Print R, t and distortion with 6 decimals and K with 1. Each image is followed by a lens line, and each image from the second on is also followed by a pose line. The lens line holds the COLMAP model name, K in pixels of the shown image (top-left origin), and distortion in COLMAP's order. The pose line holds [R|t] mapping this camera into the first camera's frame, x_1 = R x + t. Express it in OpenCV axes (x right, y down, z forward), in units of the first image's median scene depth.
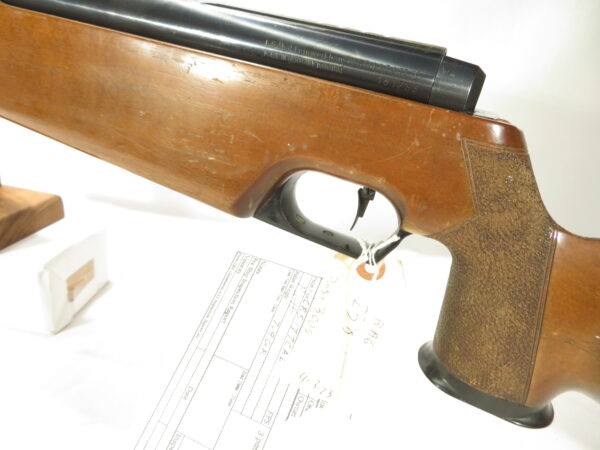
lens RADIAL K [[434.3, 0, 300.0], [0, 434.3, 225.0], [0, 0, 1]] dist [0.005218, -0.004575]
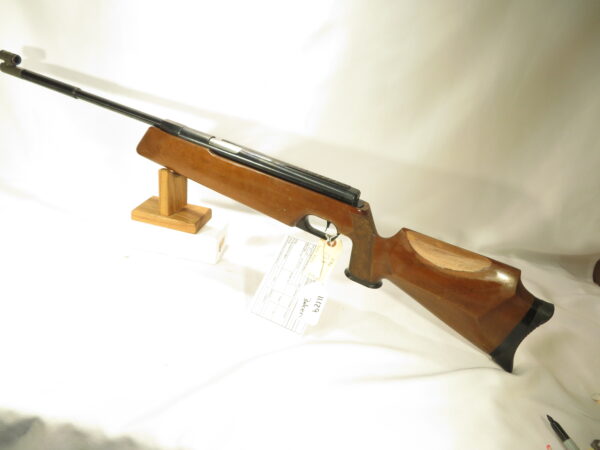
lens RADIAL K [[434.3, 0, 300.0], [0, 434.3, 225.0], [0, 0, 1]] dist [0.005218, -0.004575]
pose [[0.999469, 0.030488, -0.011534, -0.038772], [-0.029650, 0.997315, 0.066959, -0.259317], [0.013544, -0.066581, 0.997689, -2.349759]]
